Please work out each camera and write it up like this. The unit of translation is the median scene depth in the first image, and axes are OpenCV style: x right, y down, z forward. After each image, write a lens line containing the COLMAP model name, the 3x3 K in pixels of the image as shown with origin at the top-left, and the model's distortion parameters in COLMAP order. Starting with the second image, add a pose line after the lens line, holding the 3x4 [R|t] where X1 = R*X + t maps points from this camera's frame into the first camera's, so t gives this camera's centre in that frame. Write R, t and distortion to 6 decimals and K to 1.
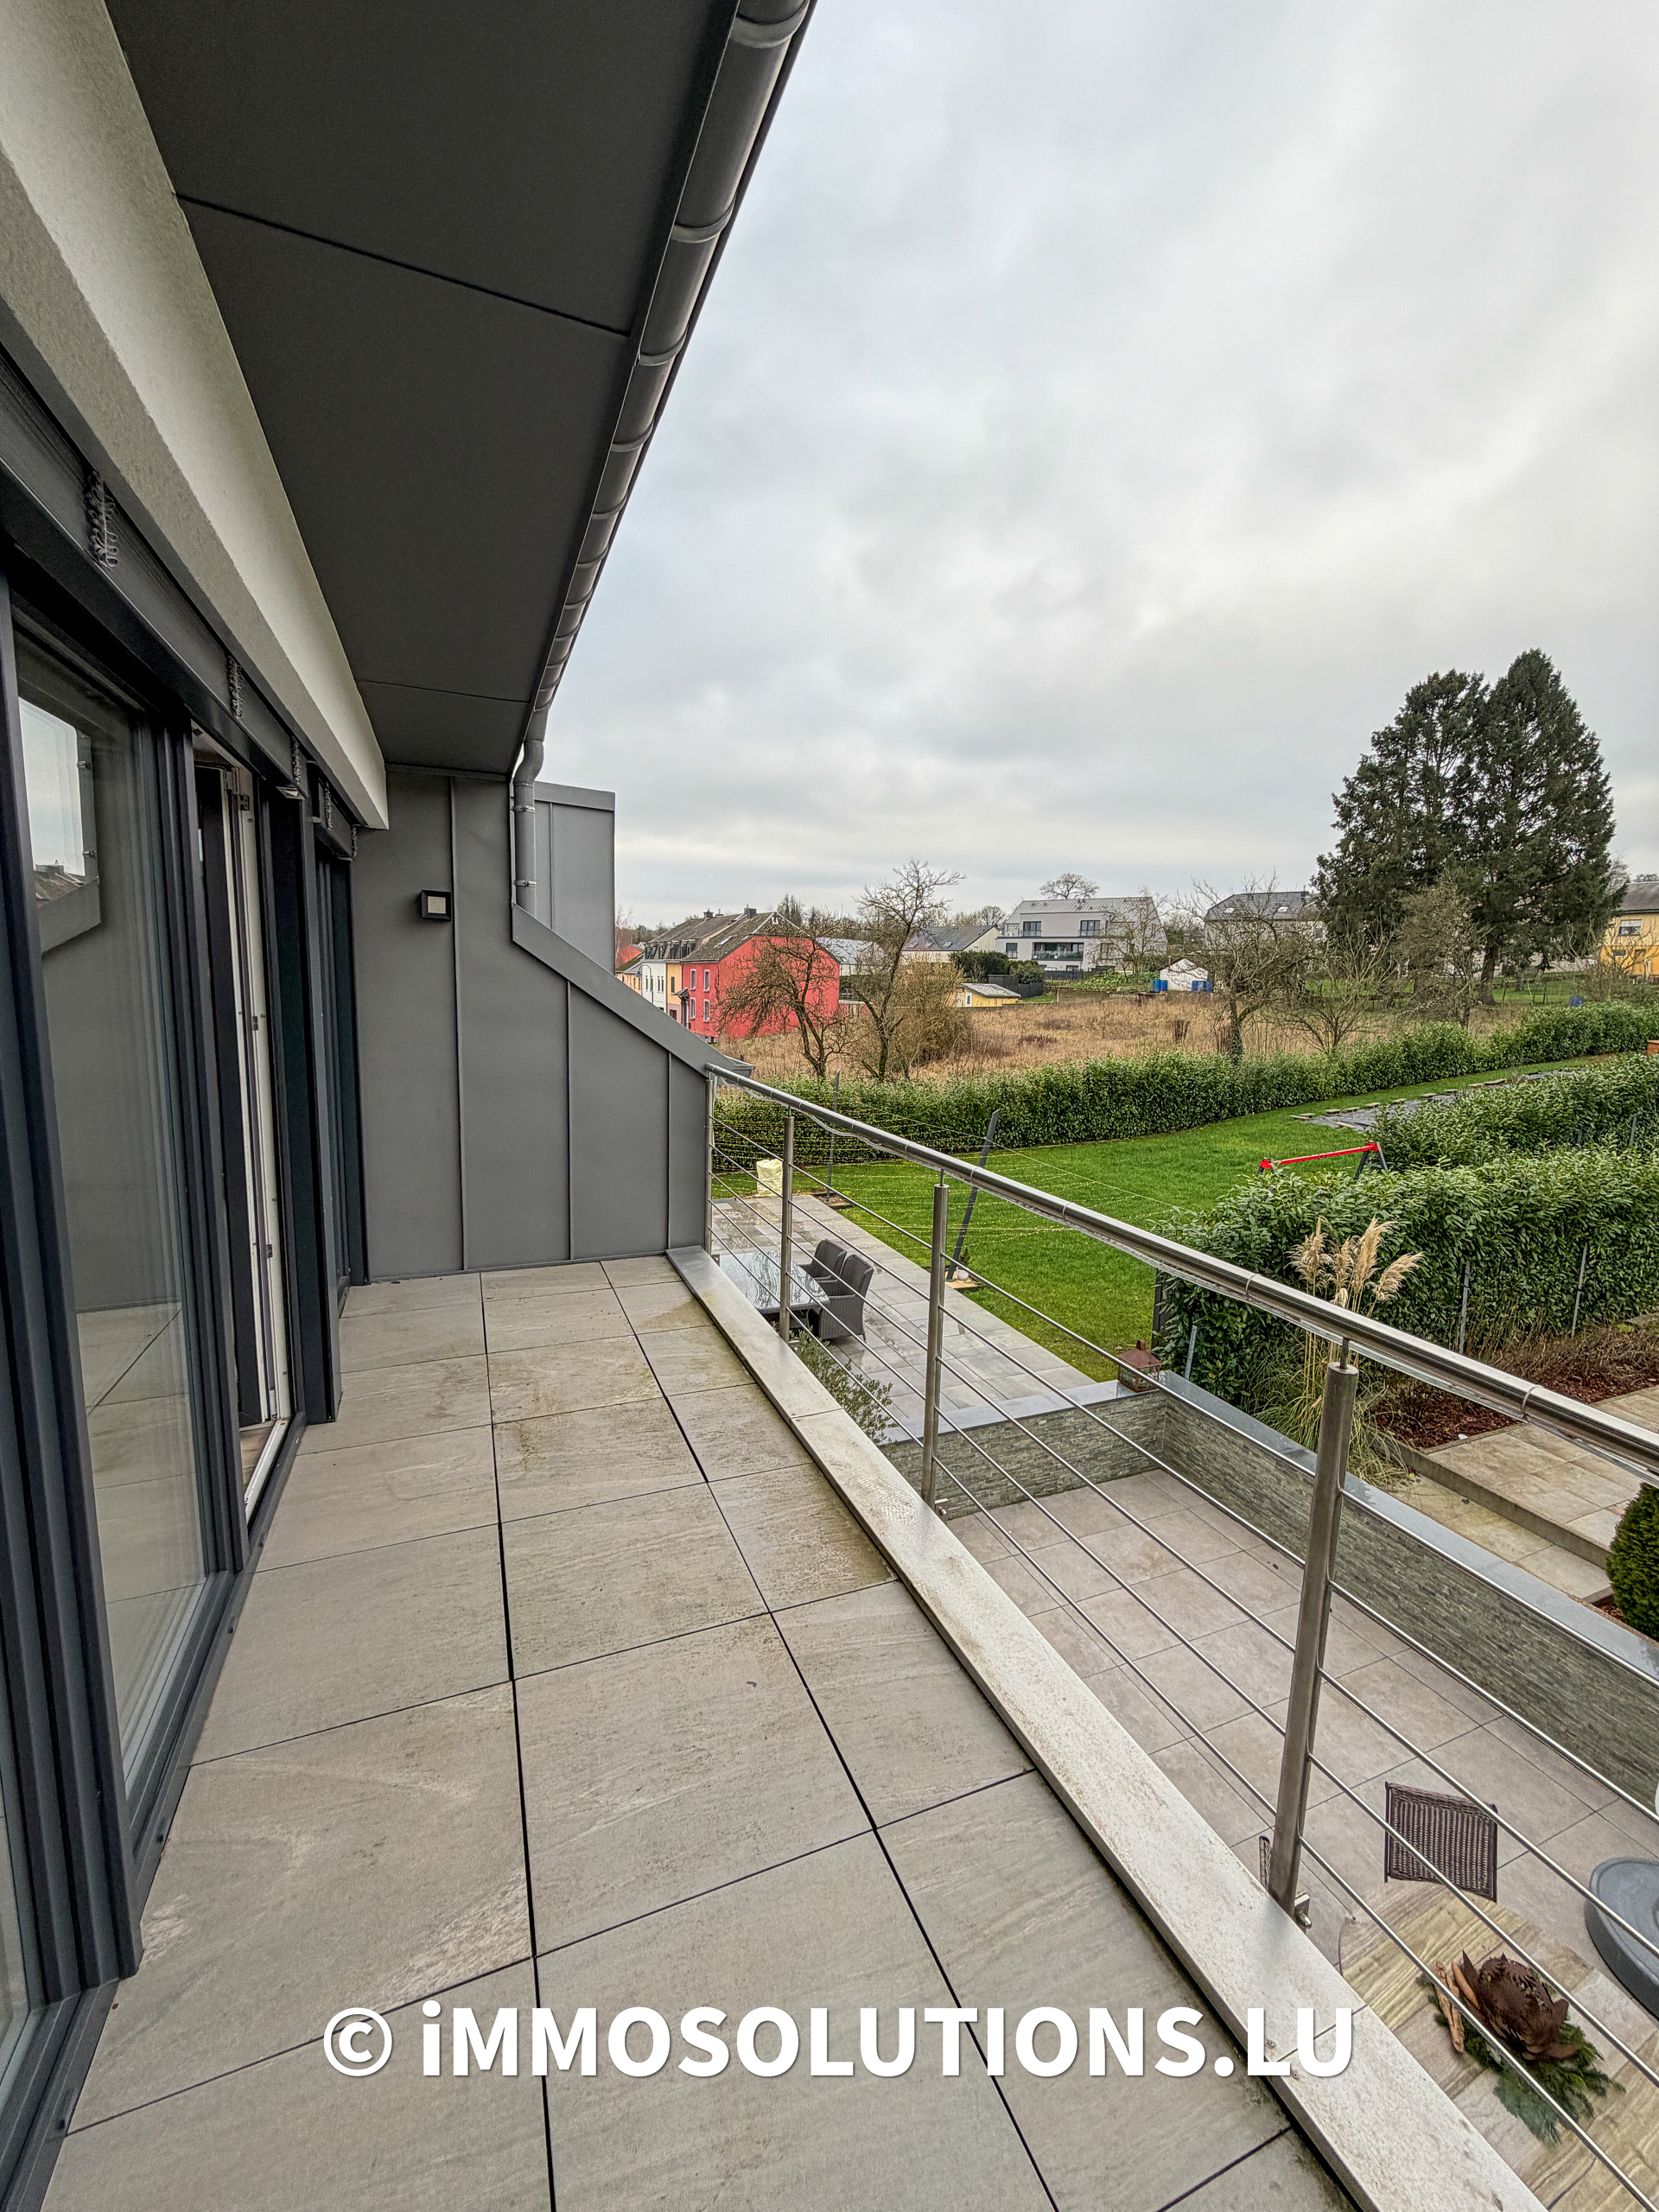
lens RADIAL K [[893.9, 0, 819.2], [0, 893.9, 1098.9], [0, 0, 1]] dist [-0.003450, 0.000811]
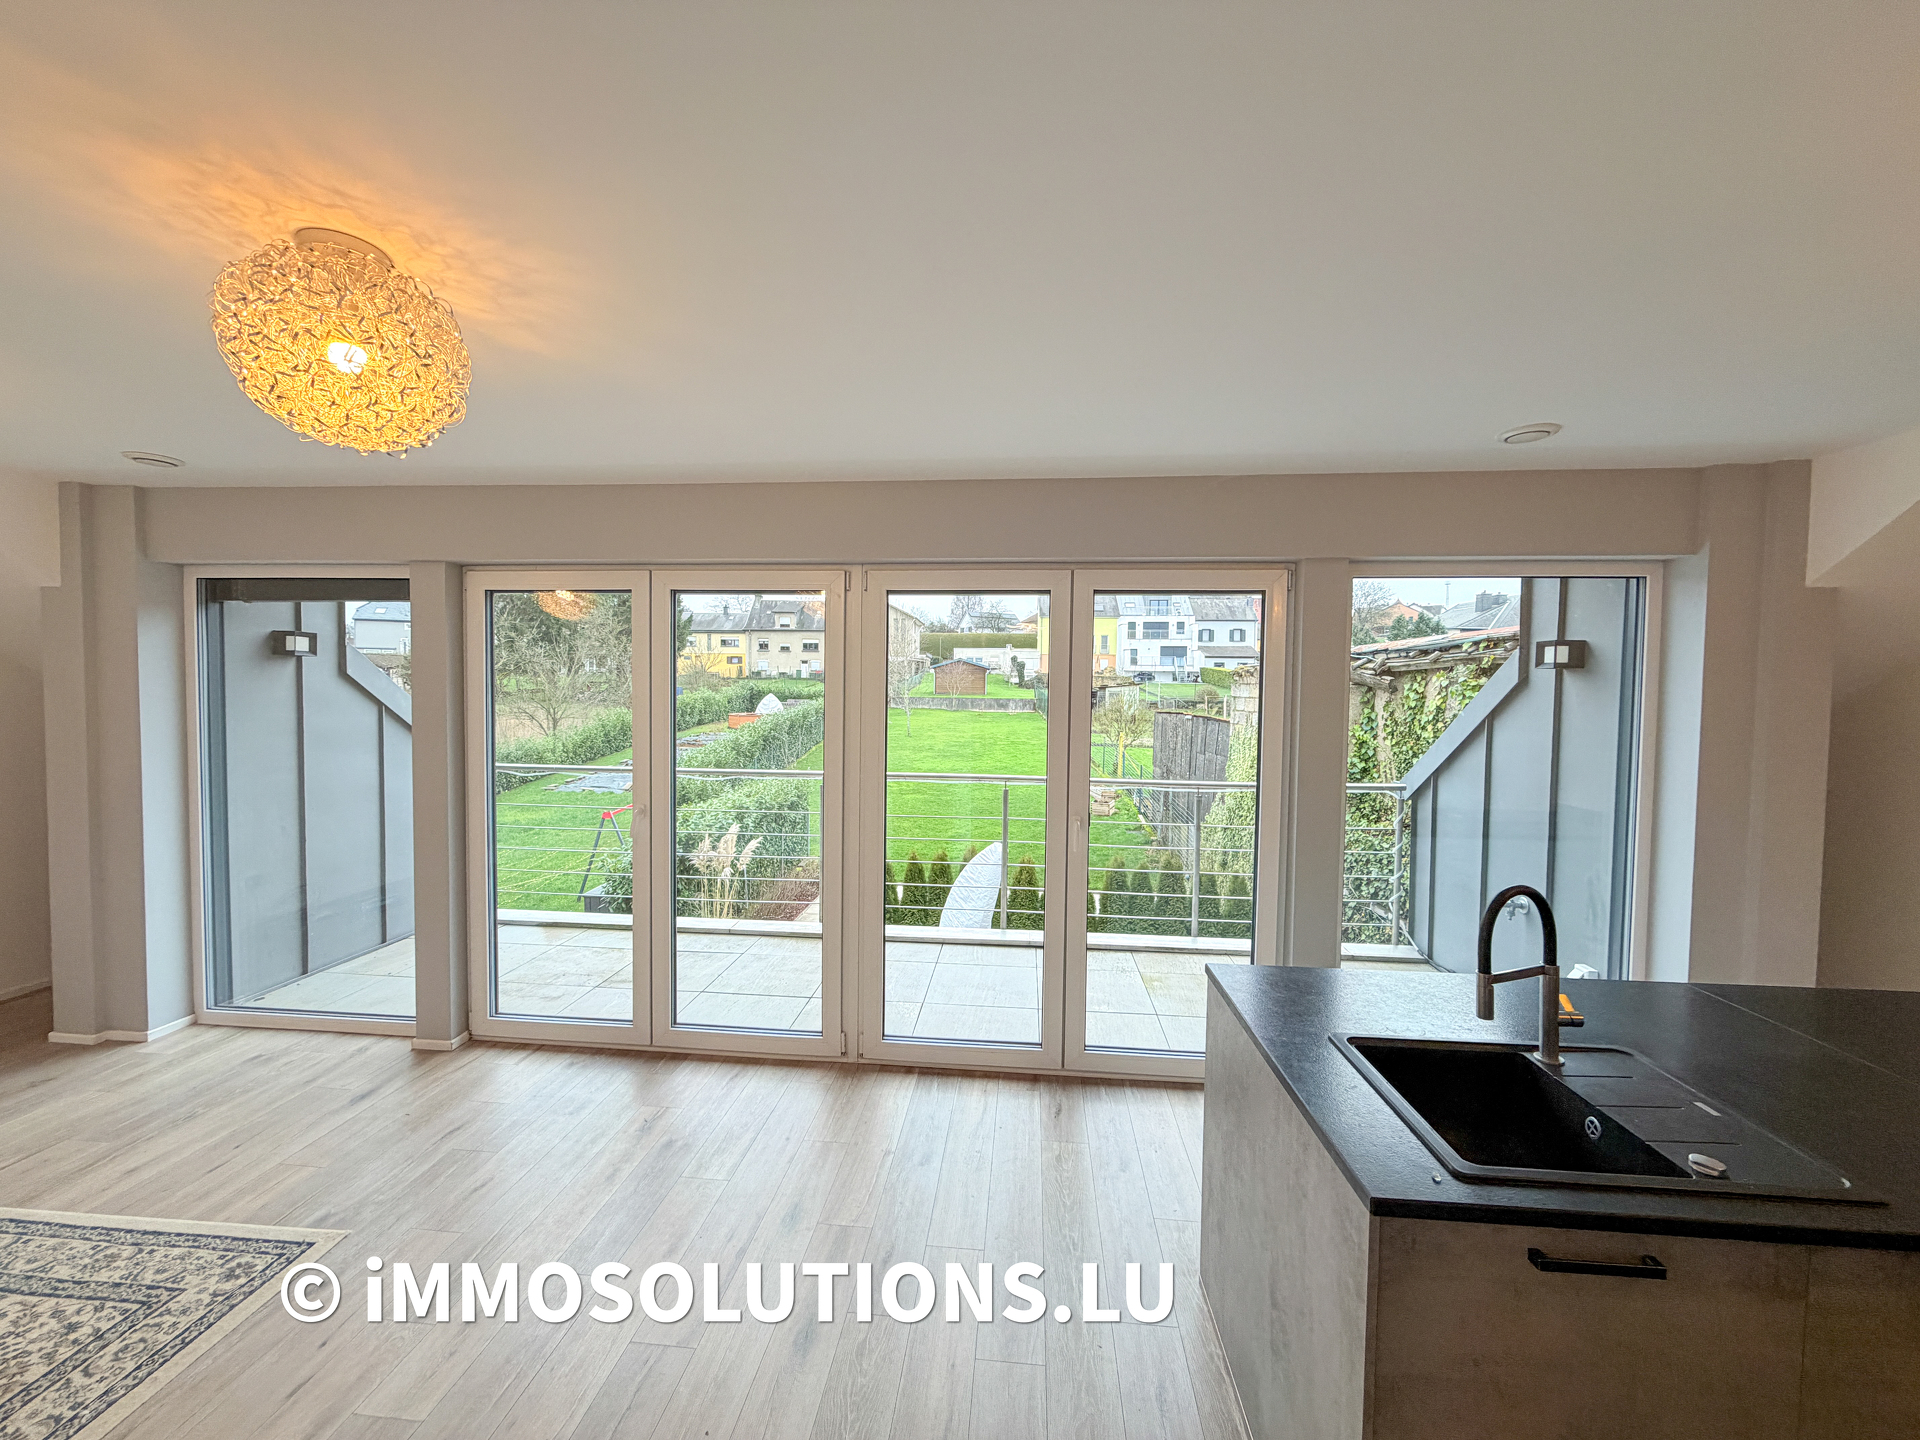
lens RADIAL K [[775.9, 0, 948.2], [0, 775.9, 716.0], [0, 0, 1]] dist [-0.003450, 0.000811]
pose [[0.478910, -0.052750, 0.876278, -0.069420], [0.122637, 0.992425, -0.007282, -0.001286], [-0.869256, 0.110951, 0.481751, -0.013657]]
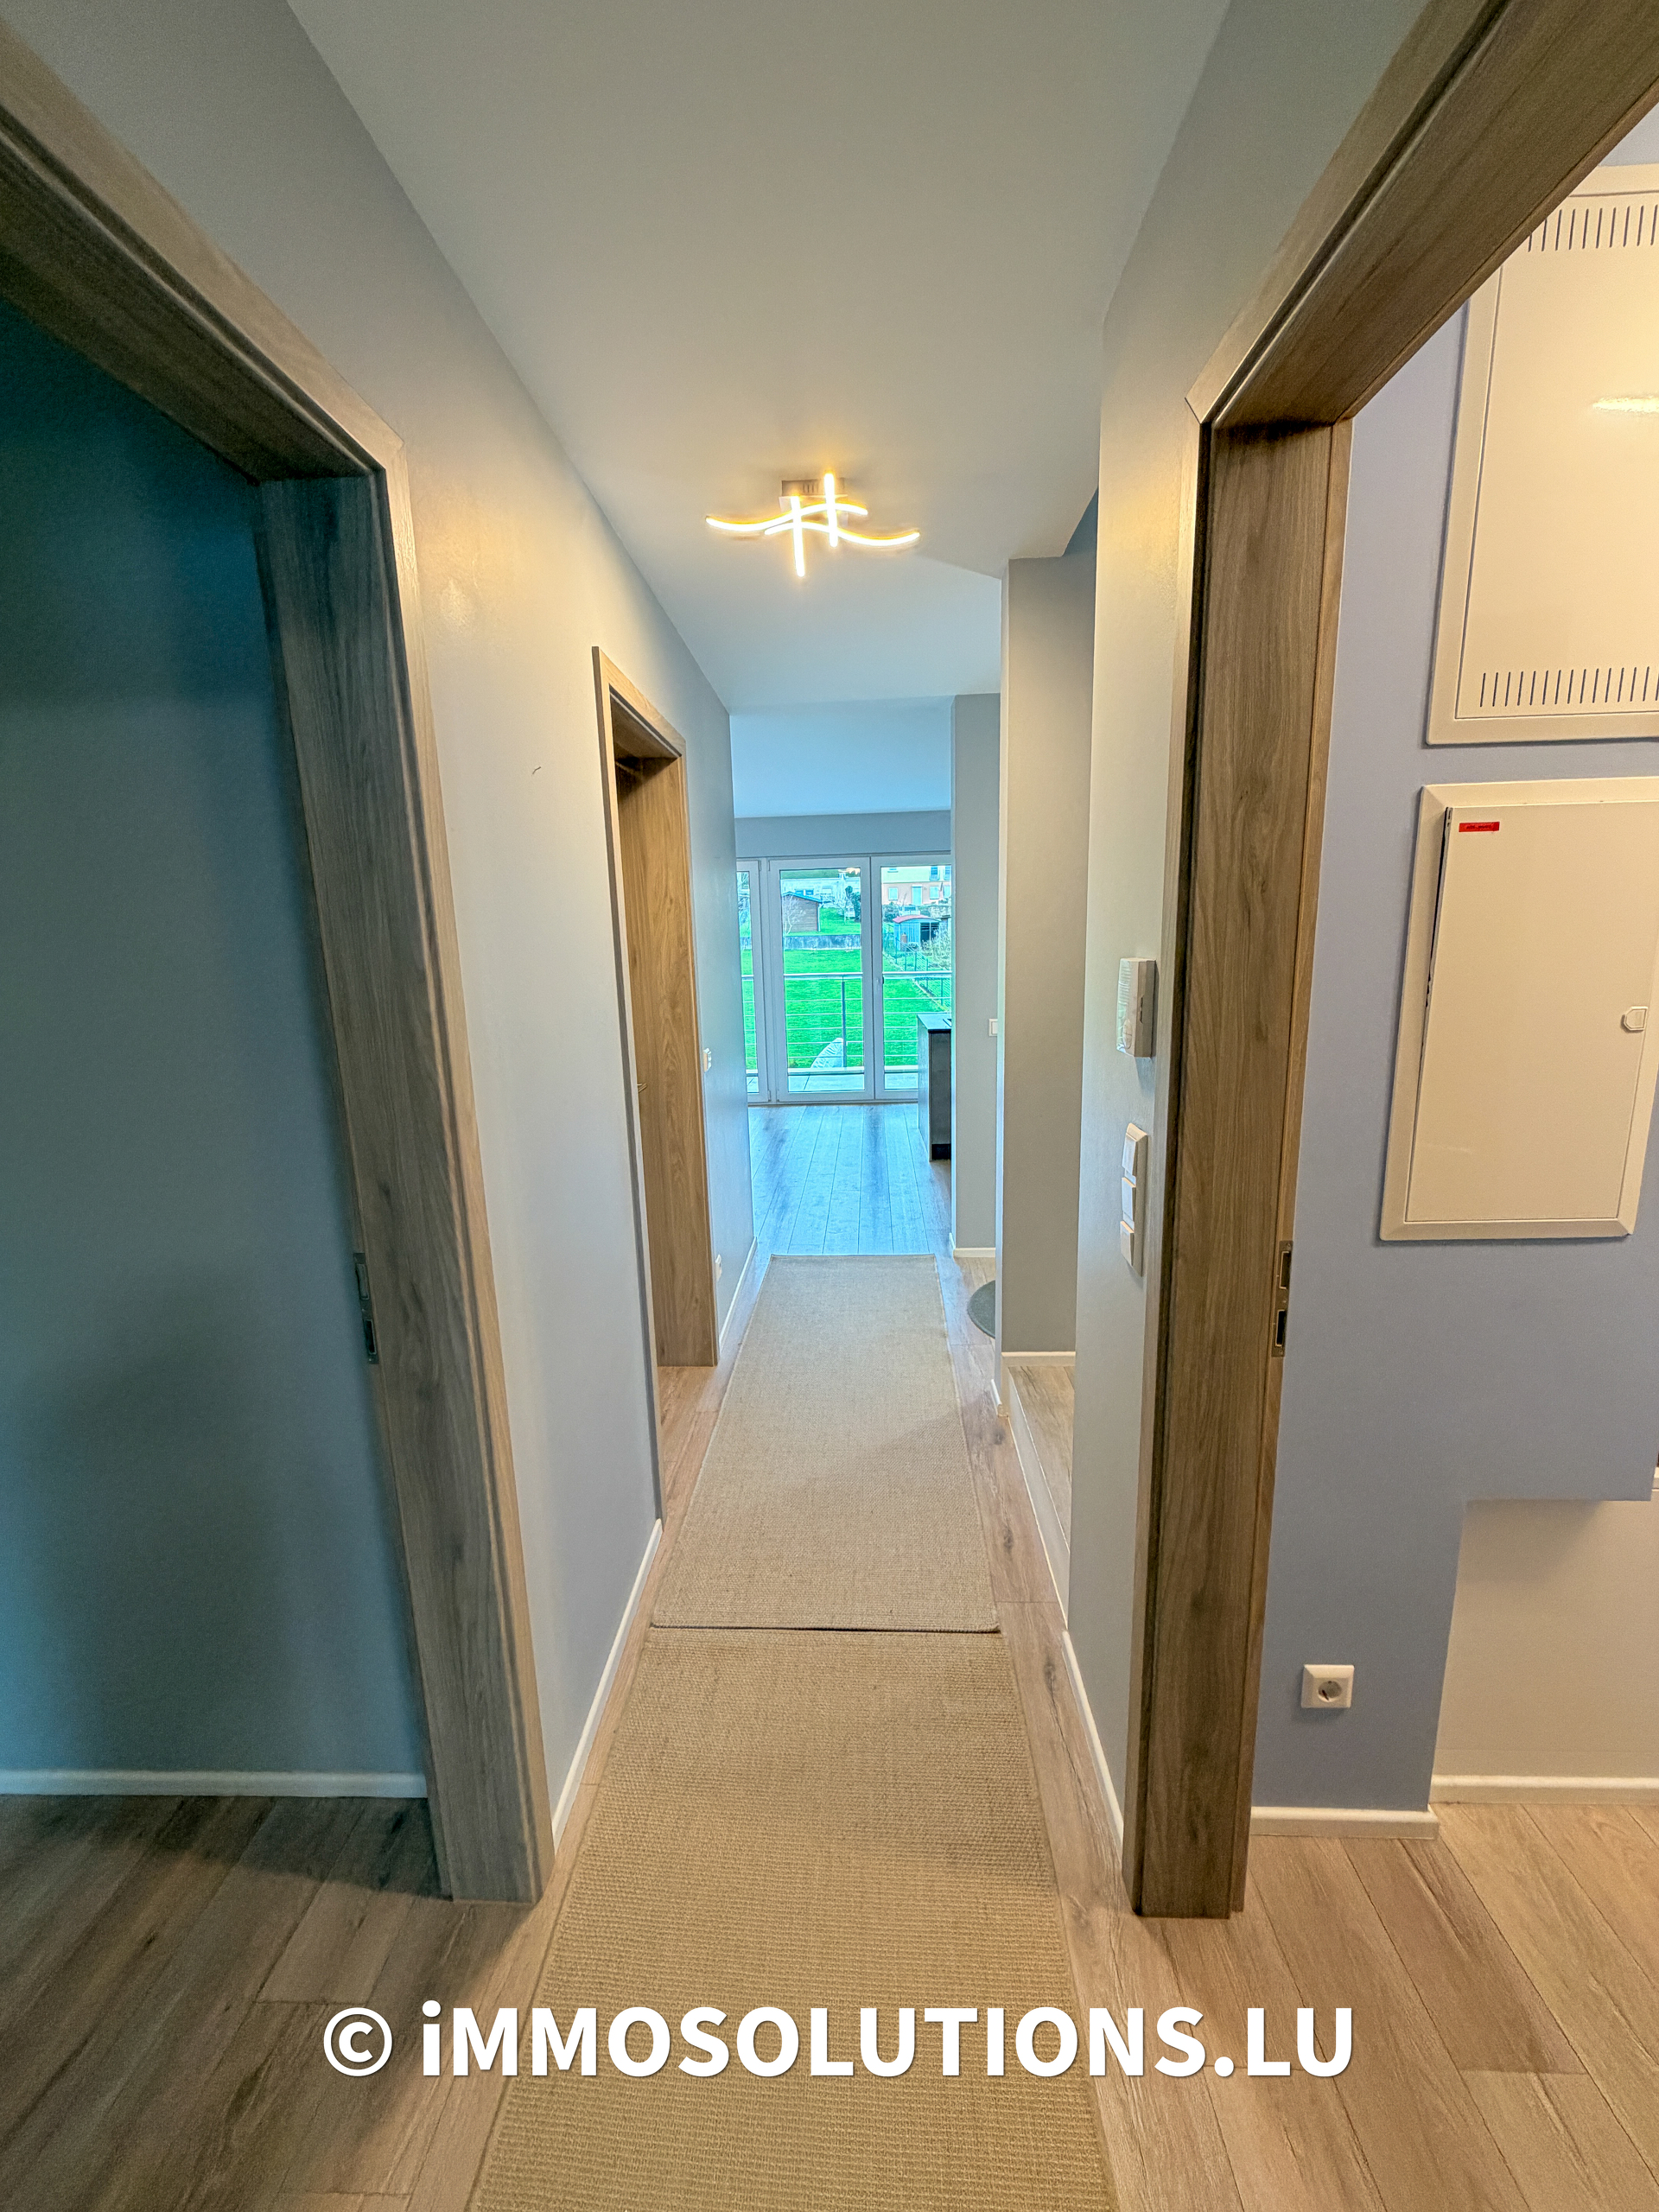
lens RADIAL K [[893.9, 0, 834.4], [0, 893.9, 1105.5], [0, 0, 1]] dist [-0.003450, 0.000811]
pose [[0.418039, -0.218342, 0.881799, -0.148363], [0.166315, 0.972675, 0.161998, 0.002738], [-0.893075, 0.078935, 0.442929, -0.049280]]
